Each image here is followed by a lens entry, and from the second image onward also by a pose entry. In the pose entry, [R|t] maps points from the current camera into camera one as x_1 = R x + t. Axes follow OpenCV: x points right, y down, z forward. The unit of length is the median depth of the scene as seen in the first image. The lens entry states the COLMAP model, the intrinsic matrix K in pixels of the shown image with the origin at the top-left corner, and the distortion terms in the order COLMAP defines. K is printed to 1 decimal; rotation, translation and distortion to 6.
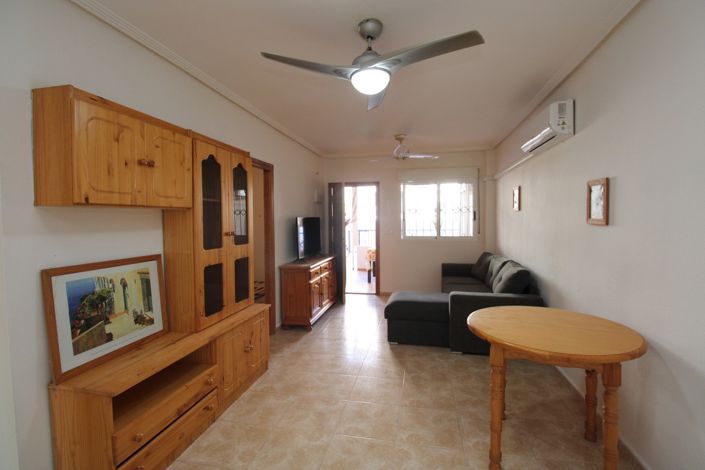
lens RADIAL K [[331.8, 0, 356.4], [0, 331.8, 235.2], [0, 0, 1]] dist [-0.002518, -0.000815]
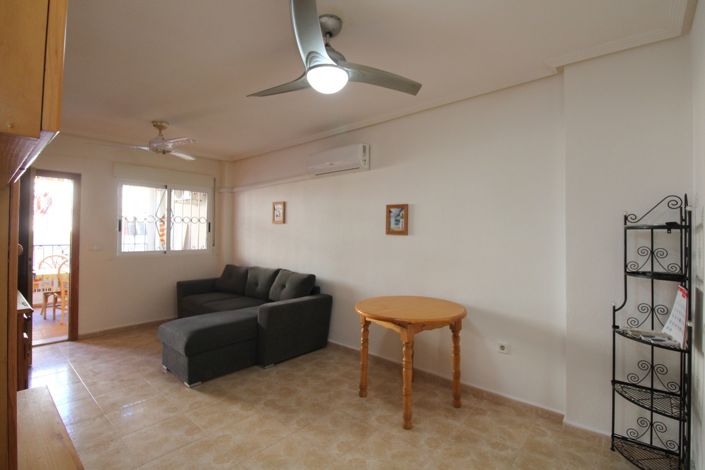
lens RADIAL K [[331.8, 0, 357.4], [0, 331.8, 233.3], [0, 0, 1]] dist [-0.002518, -0.000815]
pose [[0.483162, 0.016312, 0.875379, -0.331226], [0.029300, 0.998965, -0.034786, 0.004412], [-0.875040, 0.042456, 0.482184, 0.220446]]
